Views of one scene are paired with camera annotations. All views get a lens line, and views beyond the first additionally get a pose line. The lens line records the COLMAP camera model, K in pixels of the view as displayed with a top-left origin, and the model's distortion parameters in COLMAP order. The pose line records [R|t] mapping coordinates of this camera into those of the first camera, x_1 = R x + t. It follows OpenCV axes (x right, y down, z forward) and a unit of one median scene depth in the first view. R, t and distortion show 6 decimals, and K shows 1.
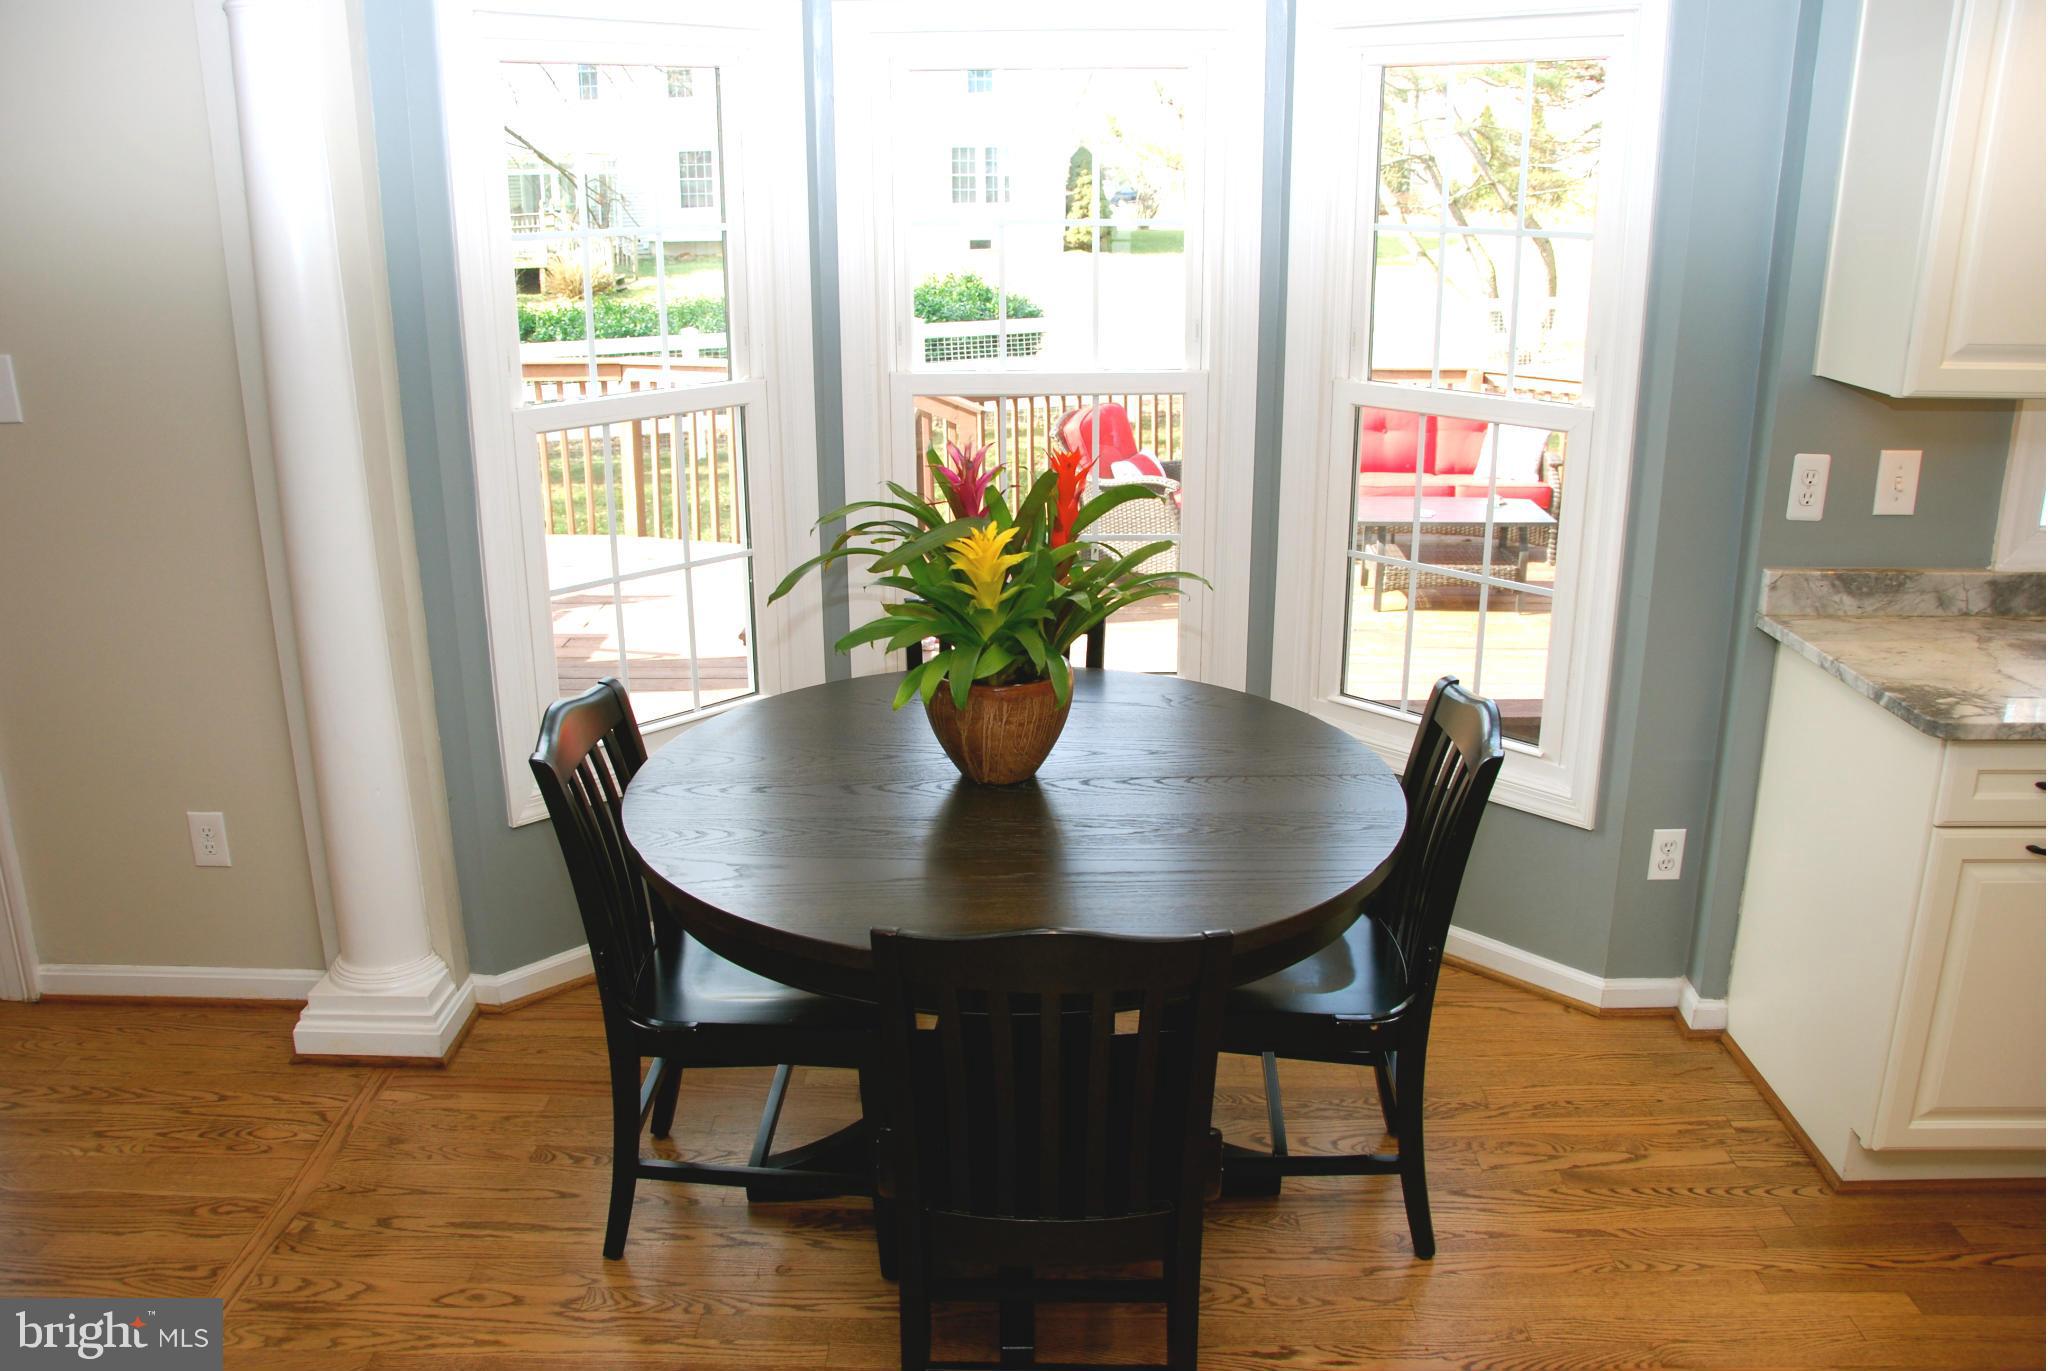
lens RADIAL K [[1728.4, 0, 1024.0], [0, 1728.4, 685.5], [0, 0, 1]] dist [-0.152386, 0.102893]
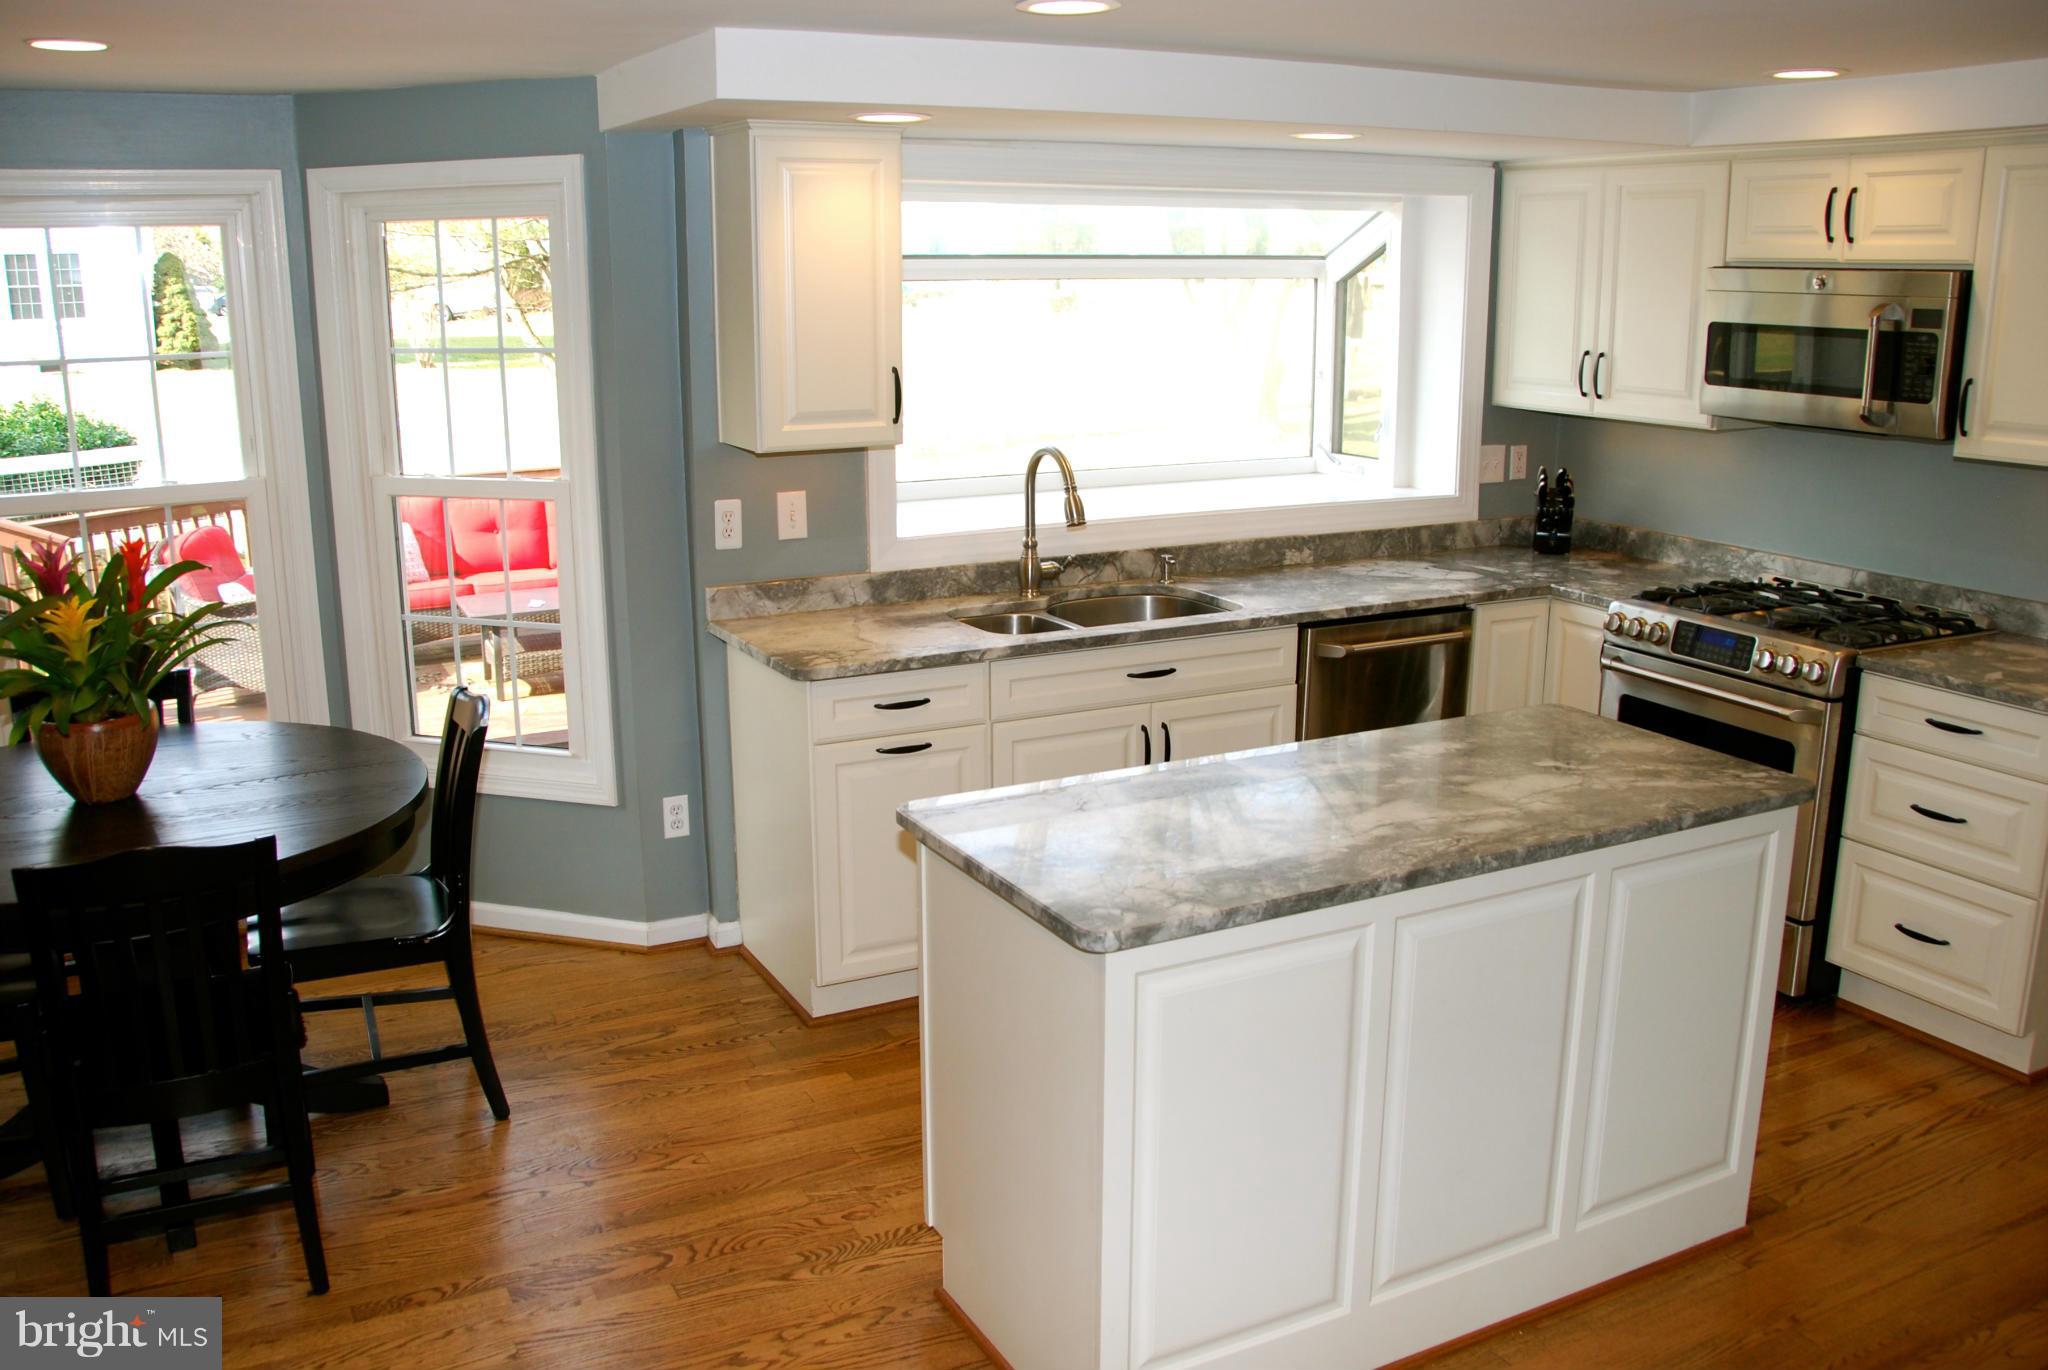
lens RADIAL K [[1728.4, 0, 1024.0], [0, 1728.4, 685.0], [0, 0, 1]] dist [-0.152386, 0.102893]
pose [[0.877806, -0.111814, 0.465783, 0.014872], [0.138234, 0.990136, -0.022826, 0.078171], [-0.458636, 0.084424, 0.884605, -0.342943]]
